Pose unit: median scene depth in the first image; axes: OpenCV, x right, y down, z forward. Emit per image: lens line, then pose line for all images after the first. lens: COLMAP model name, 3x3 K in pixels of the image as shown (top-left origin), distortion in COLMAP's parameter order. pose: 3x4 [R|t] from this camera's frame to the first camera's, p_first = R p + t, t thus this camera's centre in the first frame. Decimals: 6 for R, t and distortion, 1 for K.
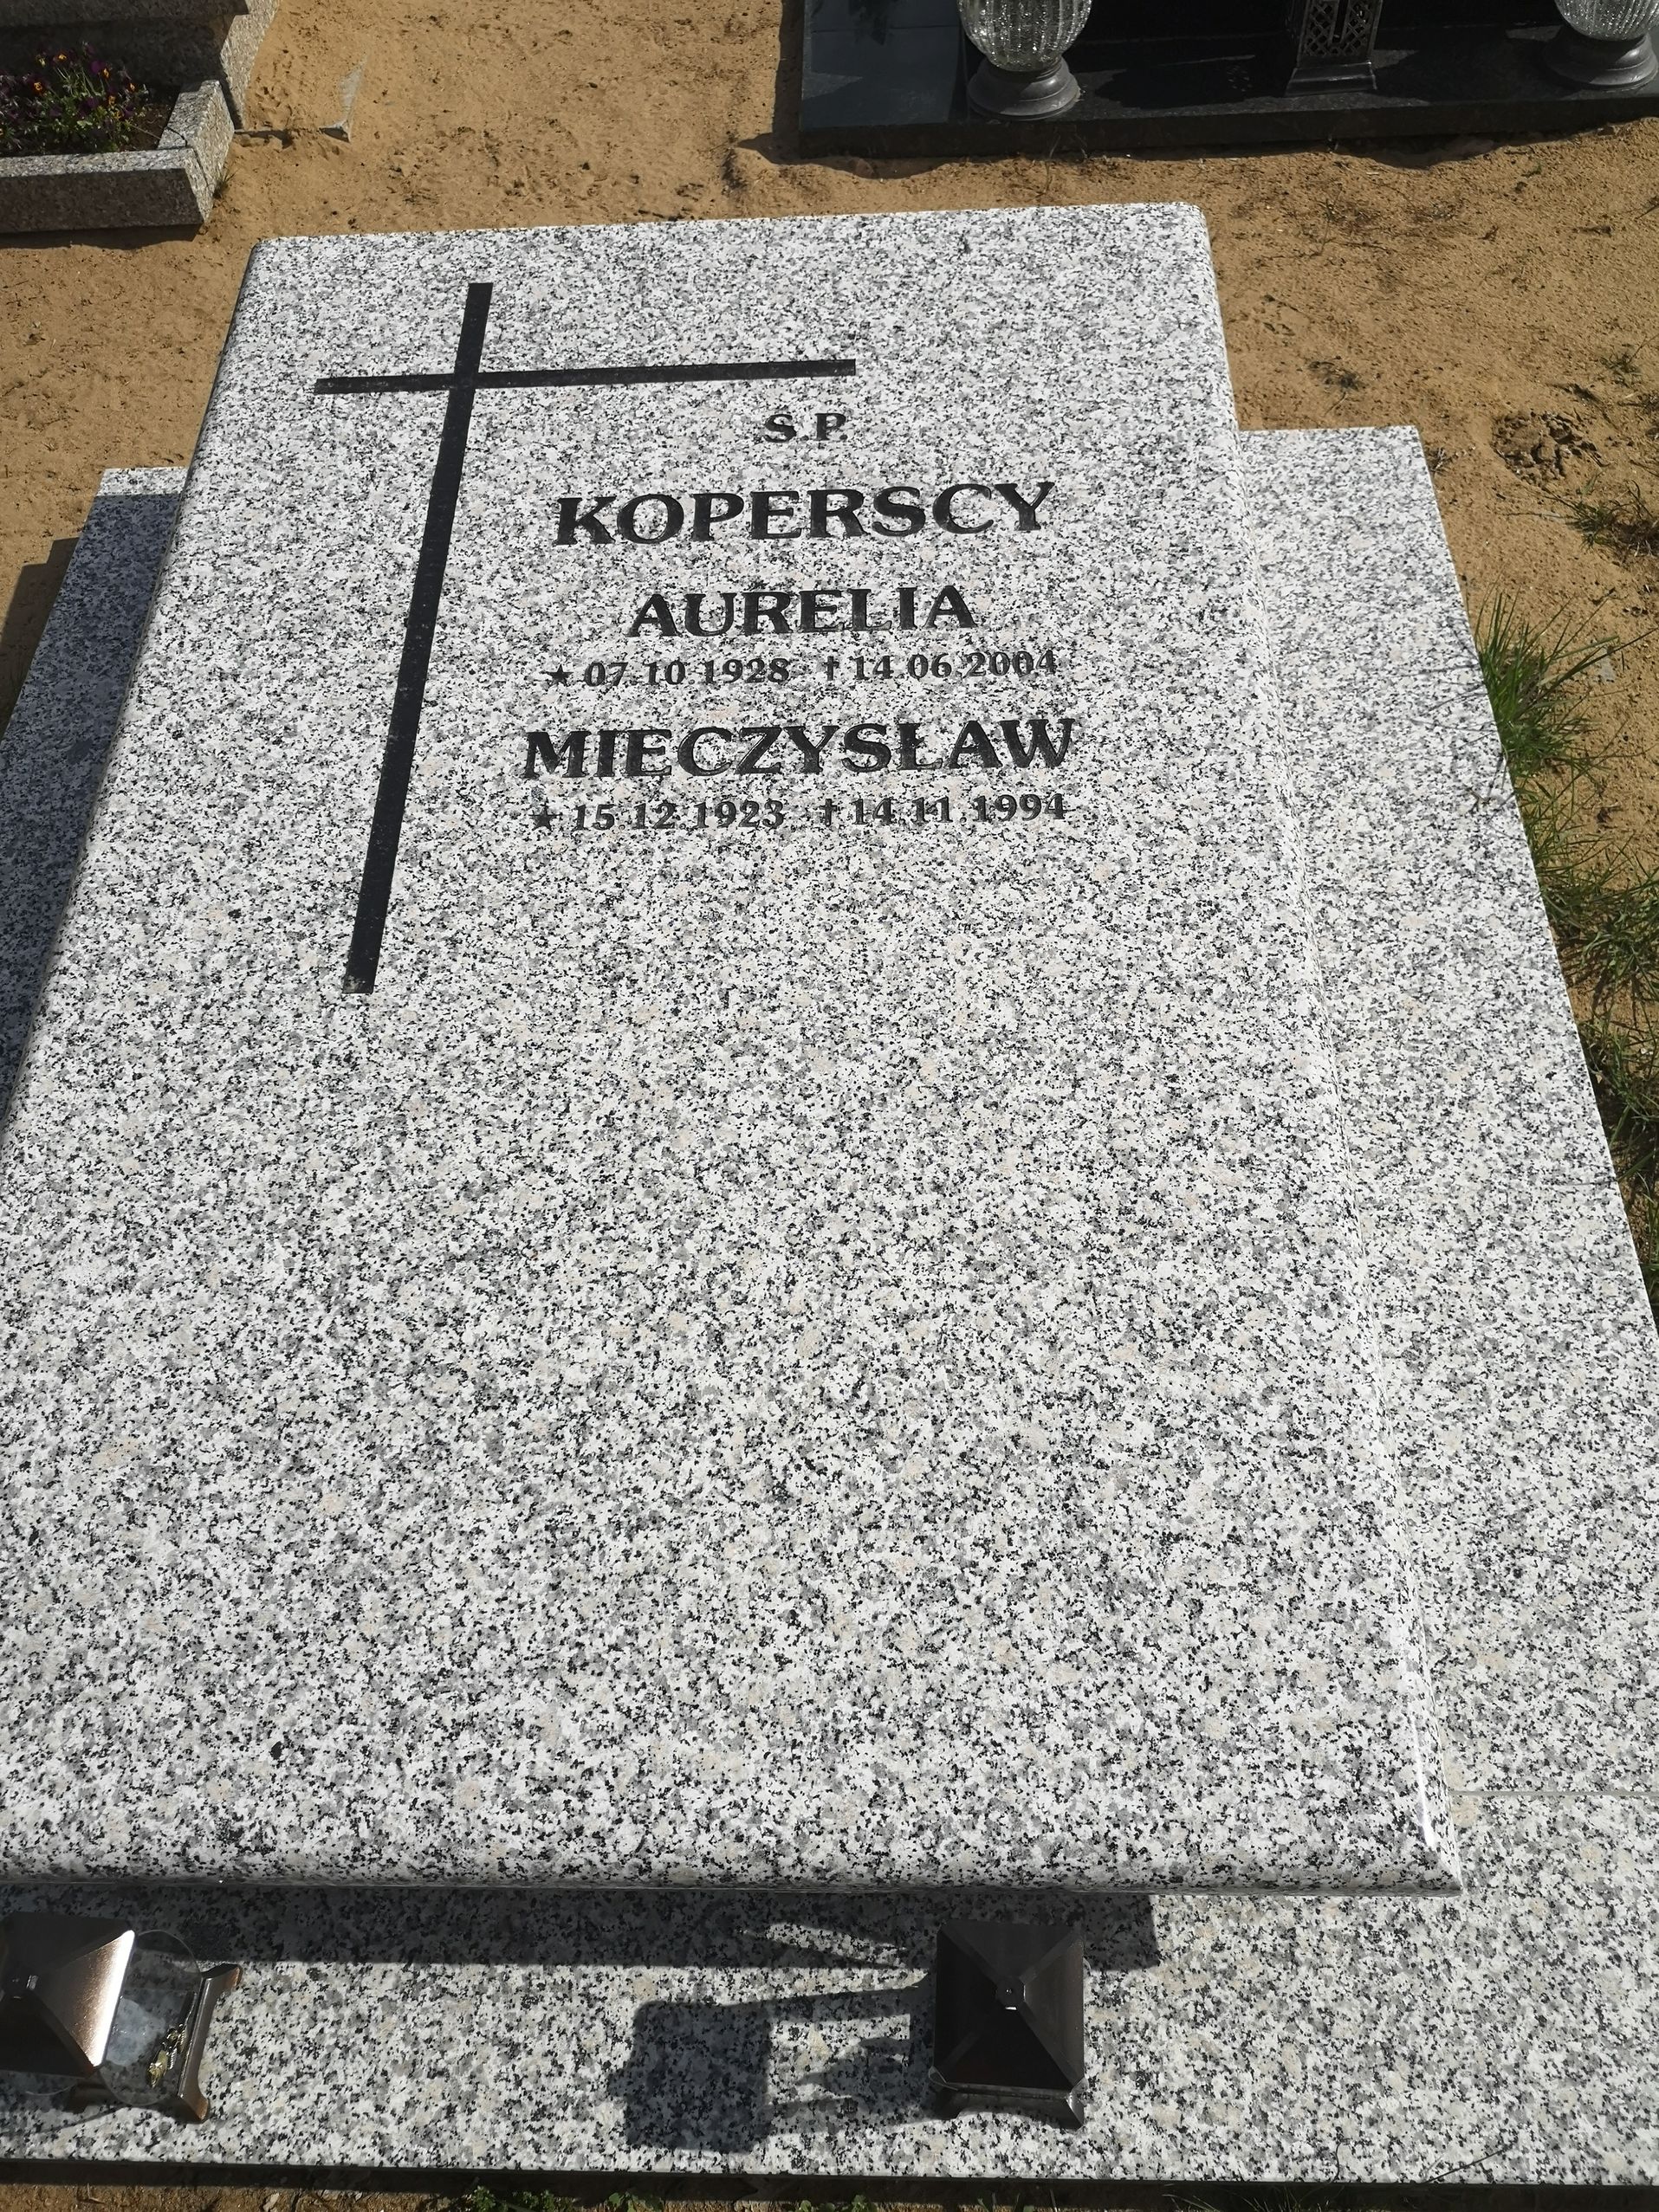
lens RADIAL K [[1665.9, 0, 882.1], [0, 1665.9, 1098.4], [0, 0, 1]] dist [0.048088, -0.046049]
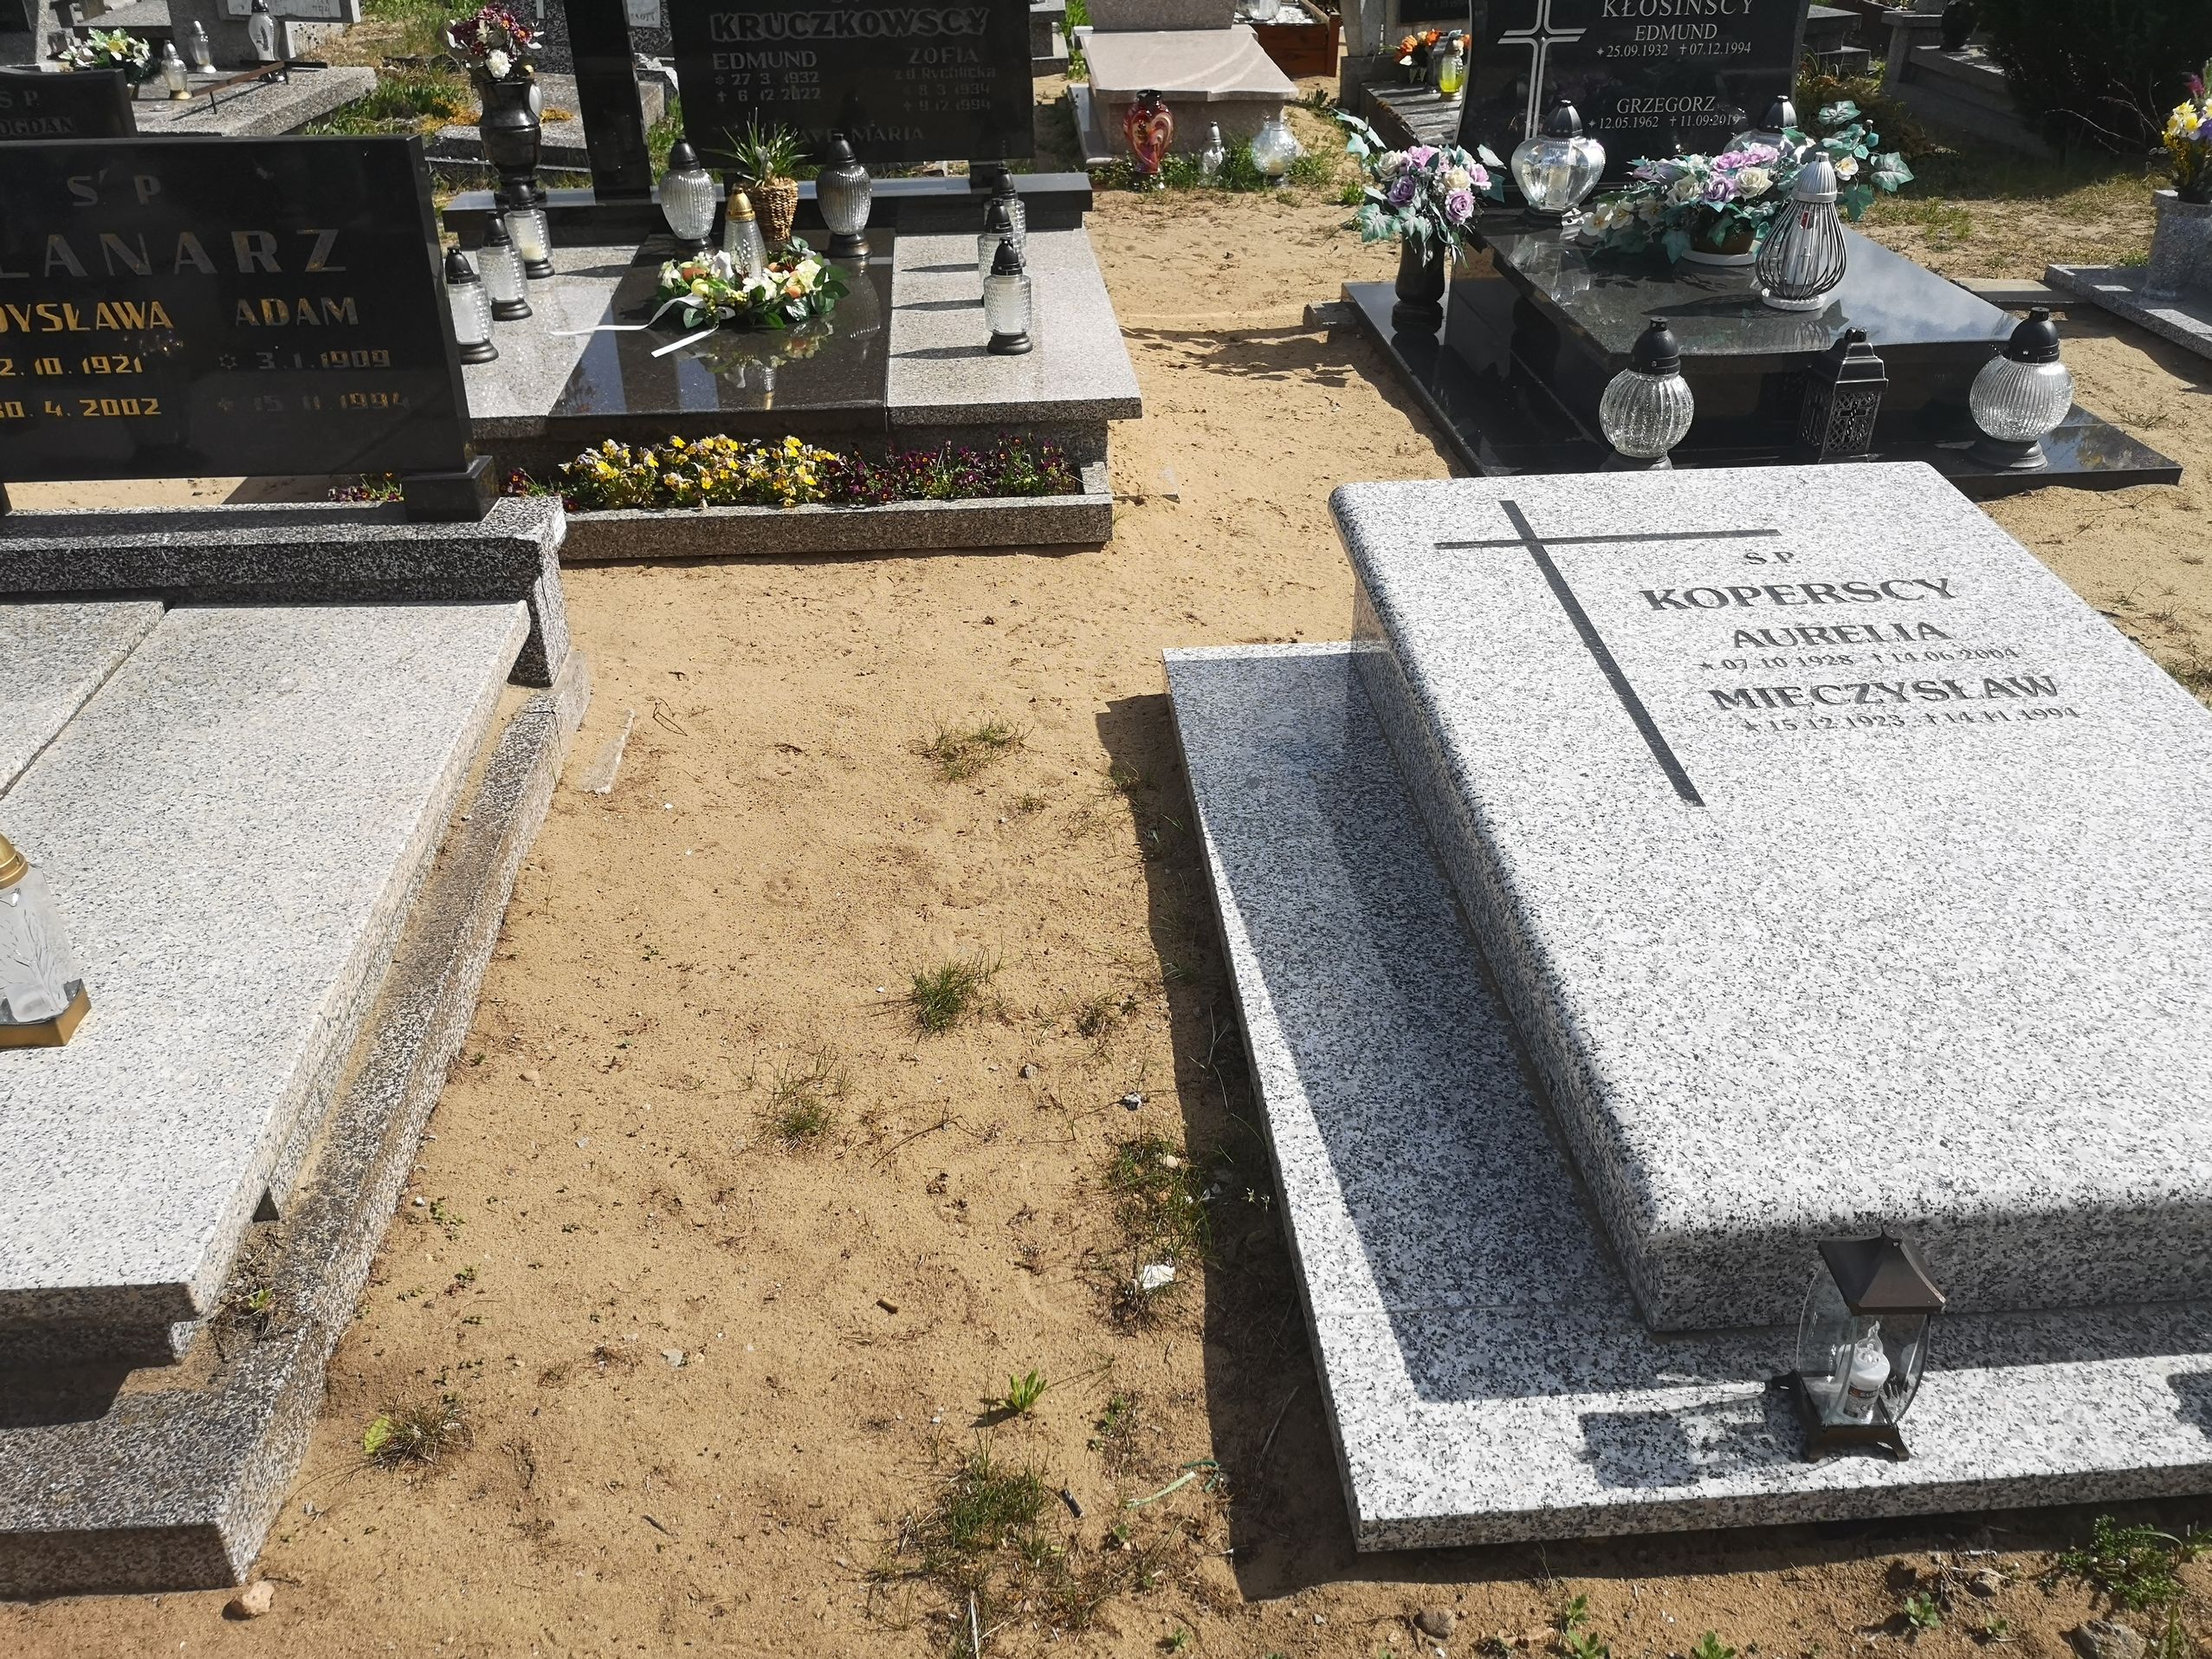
lens RADIAL K [[1665.9, 0, 1202.7], [0, 1665.9, 828.1], [0, 0, 1]] dist [0.048088, -0.046049]
pose [[0.994140, -0.015162, 0.107033, -0.853406], [0.059069, 0.905420, -0.420388, 0.525797], [-0.090536, 0.424246, 0.901010, -0.303375]]
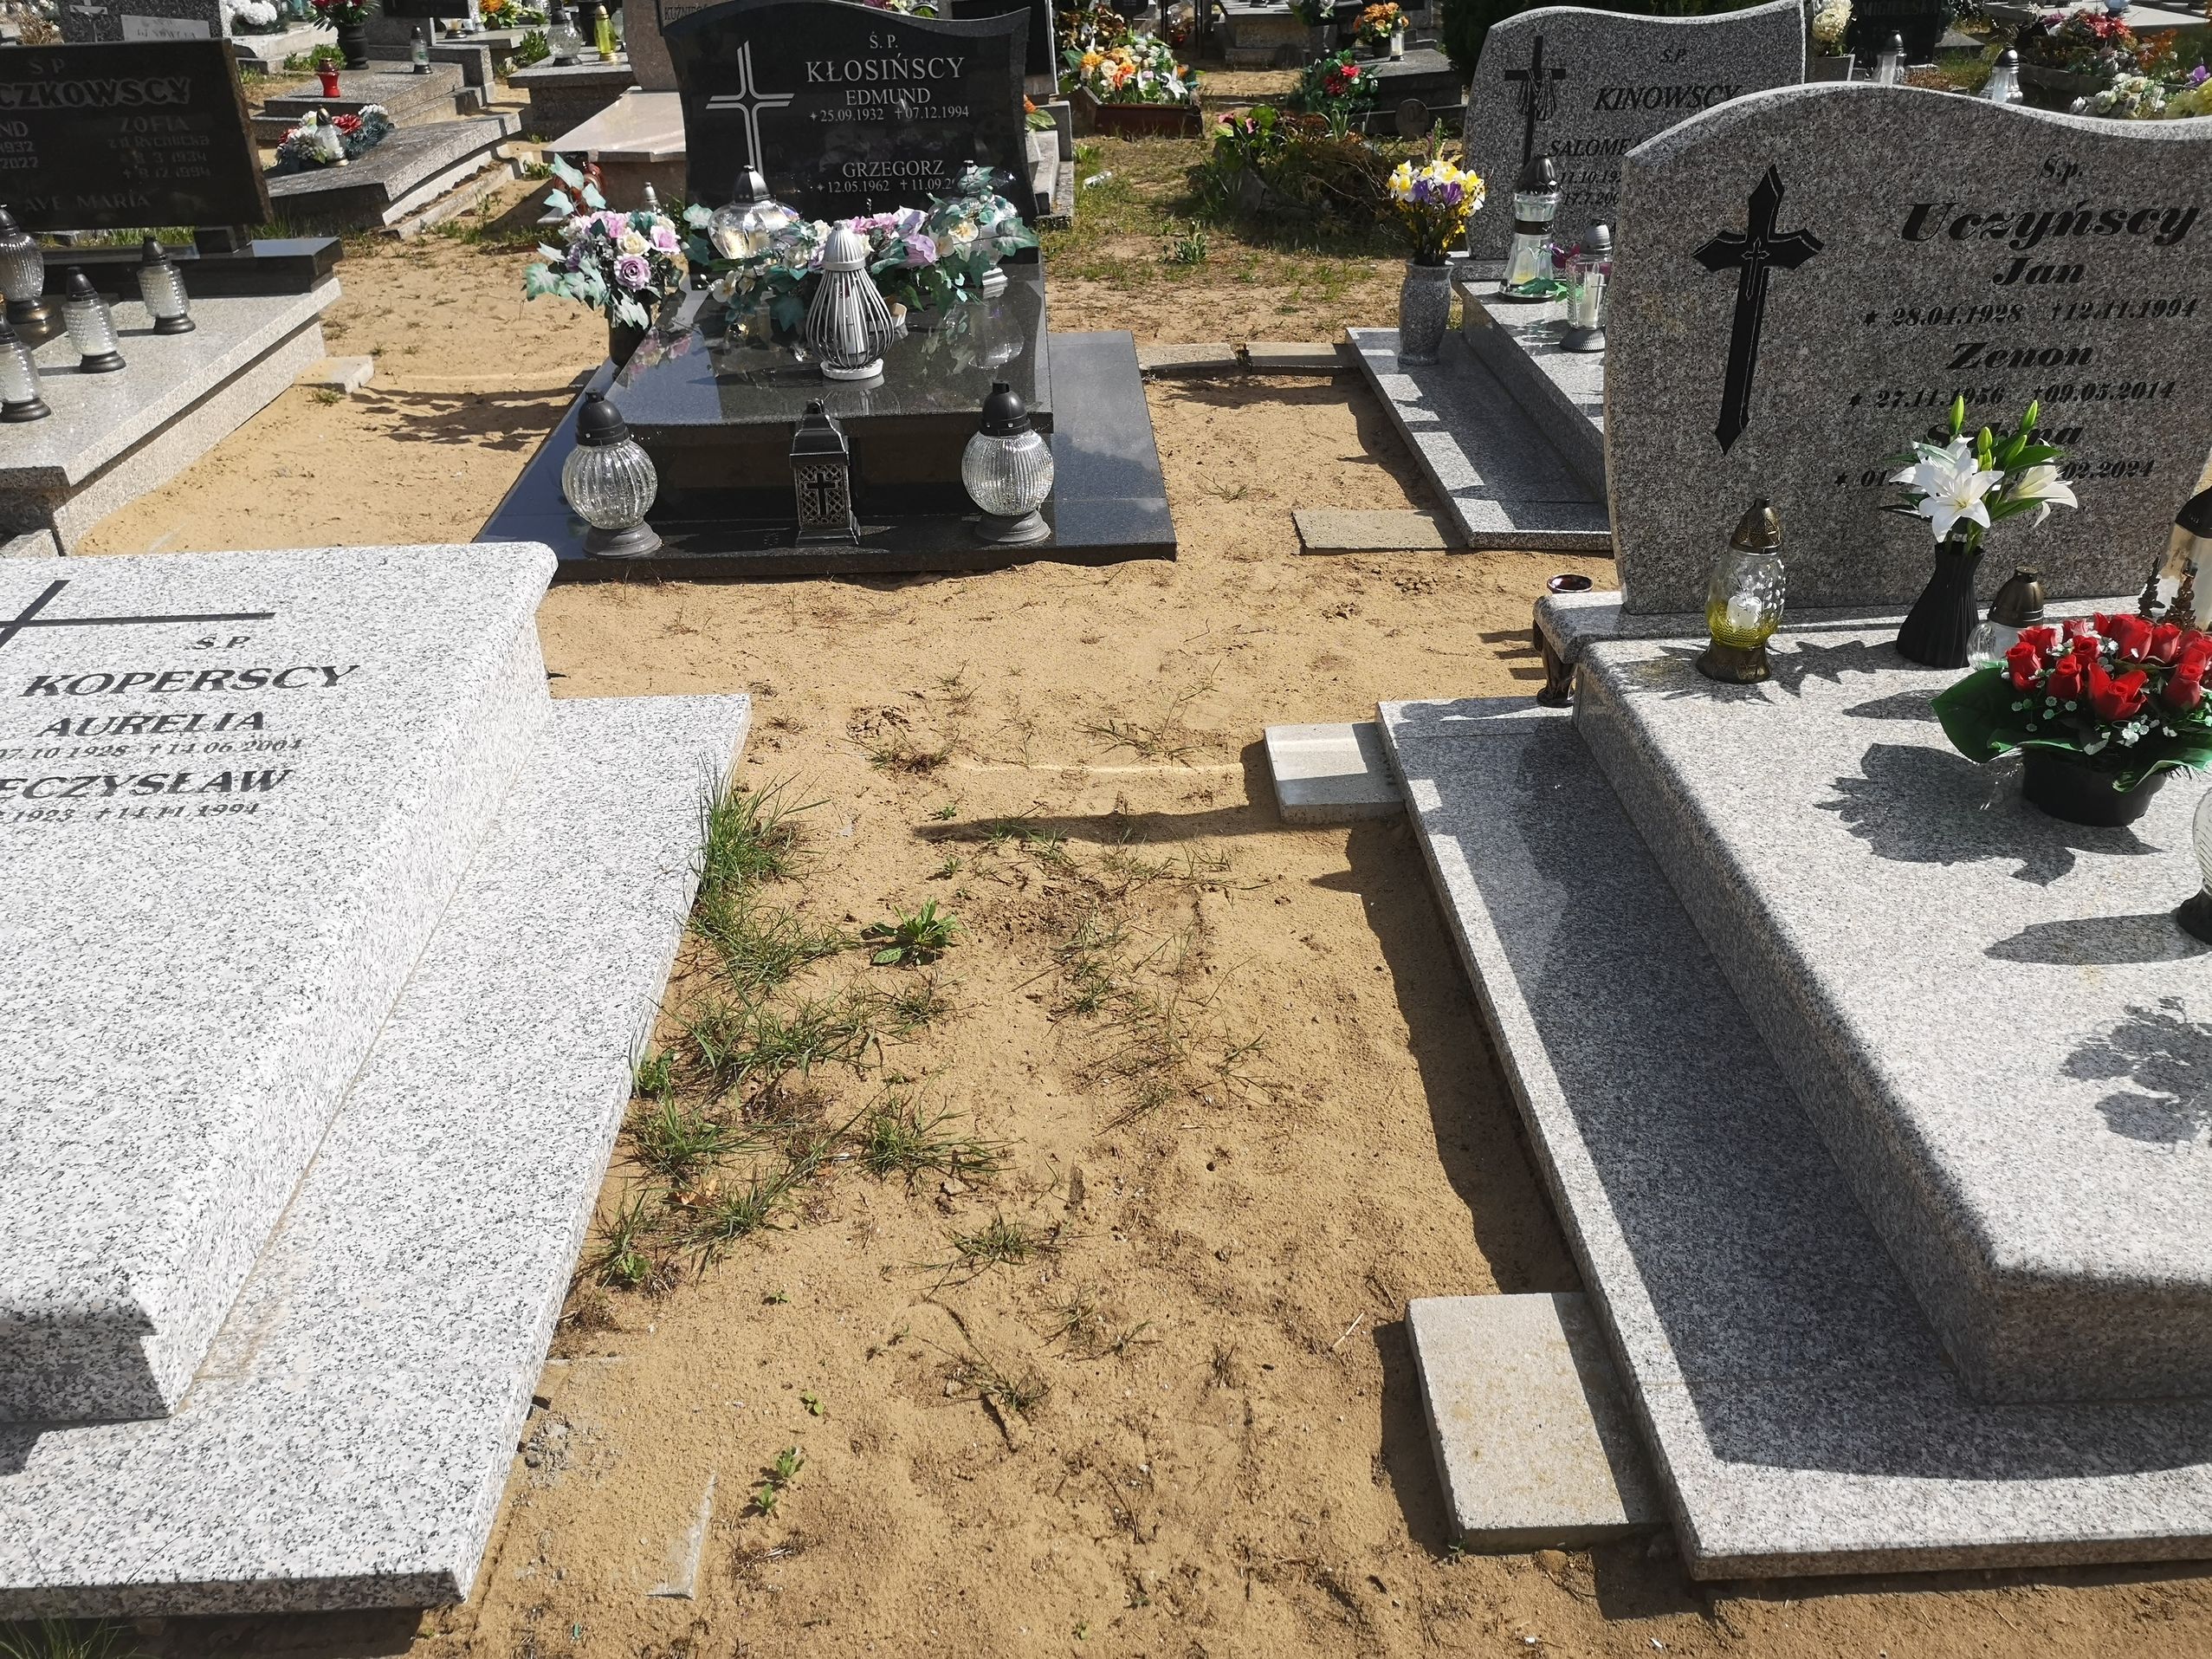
lens RADIAL K [[1665.9, 0, 1064.3], [0, 1665.9, 848.4], [0, 0, 1]] dist [0.048088, -0.046049]
pose [[0.999240, 0.000358, 0.038975, 0.770374], [0.016634, 0.900419, -0.434707, 0.530469], [-0.035250, 0.435025, 0.899728, -0.402925]]
